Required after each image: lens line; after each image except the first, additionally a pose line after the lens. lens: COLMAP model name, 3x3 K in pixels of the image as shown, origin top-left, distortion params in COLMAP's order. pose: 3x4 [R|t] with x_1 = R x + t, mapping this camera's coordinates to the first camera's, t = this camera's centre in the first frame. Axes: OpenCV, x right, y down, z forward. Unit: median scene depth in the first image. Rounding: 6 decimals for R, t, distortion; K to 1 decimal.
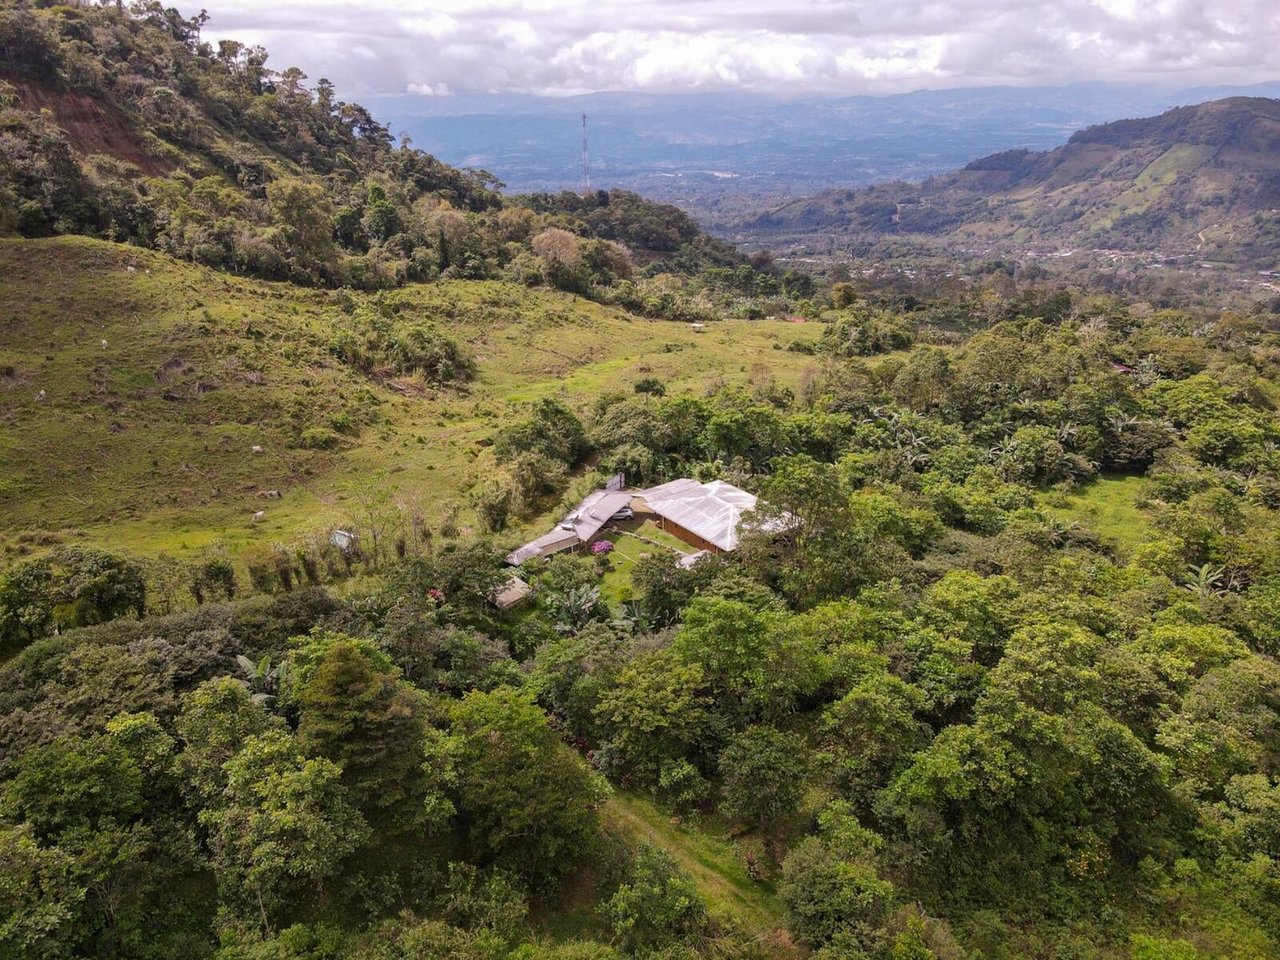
lens RADIAL K [[936.5, 0, 640.0], [0, 936.5, 480.0], [0, 0, 1]] dist [0.015538, 0.007139]
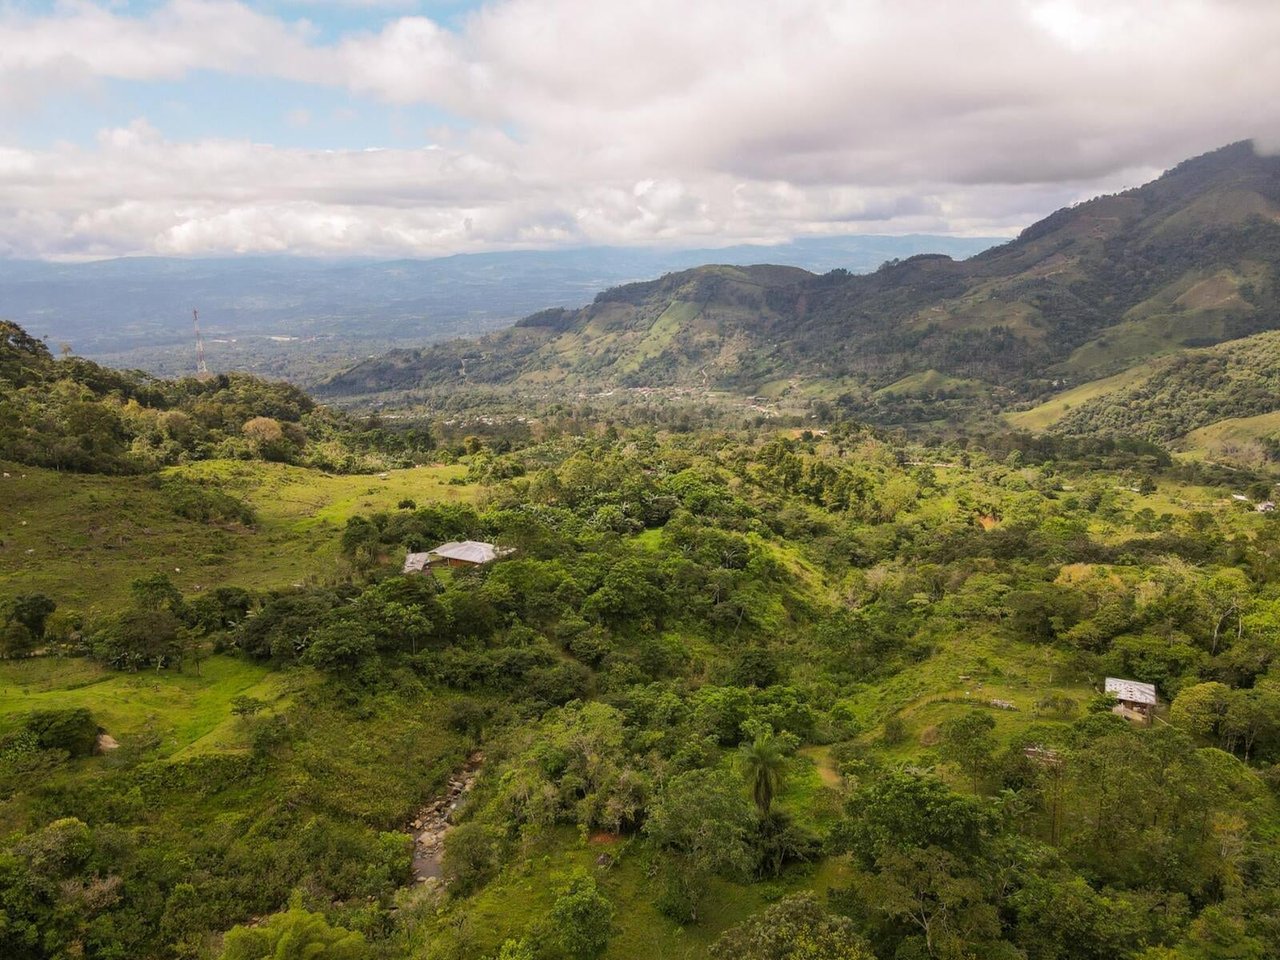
lens RADIAL K [[940.2, 0, 640.0], [0, 940.2, 480.0], [0, 0, 1]] dist [-0.002395, 0.001800]
pose [[0.898942, -0.112149, 0.423468, -0.128543], [0.176595, 0.977422, -0.116021, 0.052606], [-0.400896, 0.179079, 0.898451, -0.298030]]
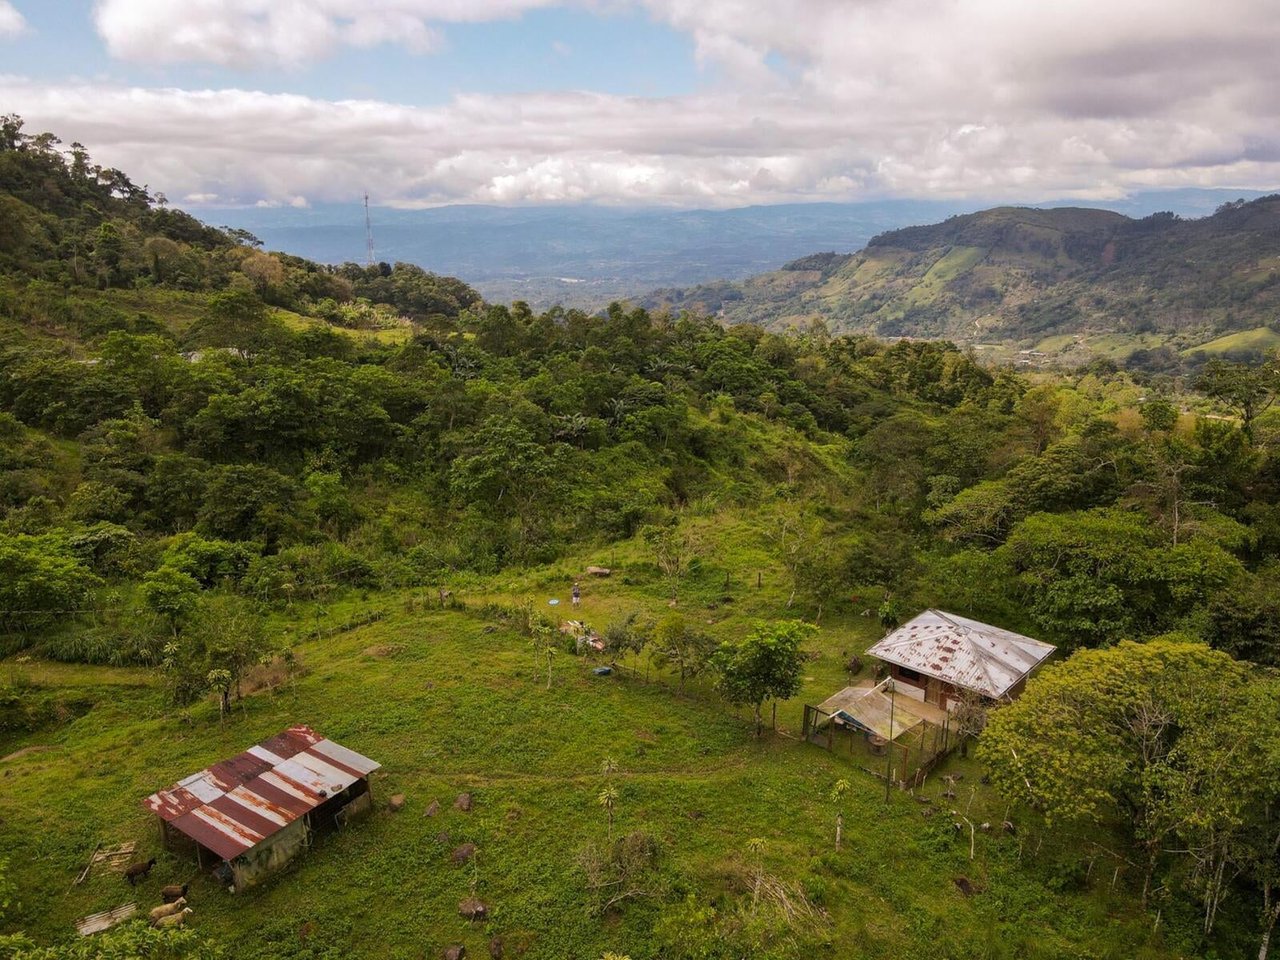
lens RADIAL K [[936.5, 0, 640.0], [0, 936.5, 480.0], [0, 0, 1]] dist [0.015538, 0.007139]
pose [[0.989085, -0.036923, 0.142642, 0.142615], [0.052156, 0.993149, -0.104571, 0.115210], [-0.137804, 0.110869, 0.984235, -0.136877]]
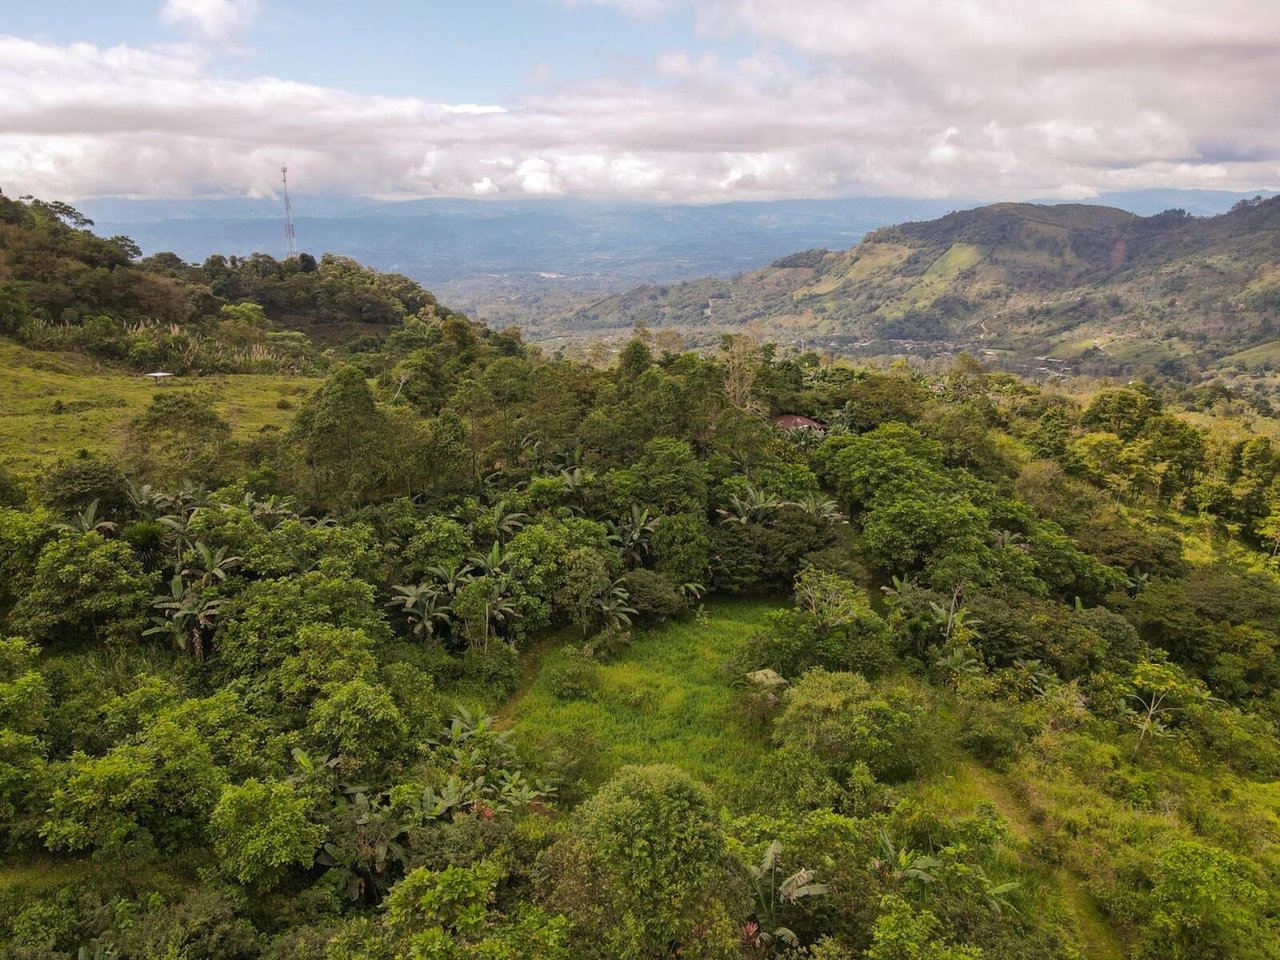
lens RADIAL K [[936.5, 0, 640.0], [0, 936.5, 480.0], [0, 0, 1]] dist [0.015538, 0.007139]
pose [[0.985746, -0.033796, 0.164814, 0.175407], [0.050589, 0.993822, -0.098782, -0.012496], [-0.160457, 0.105711, 0.981366, 0.231326]]
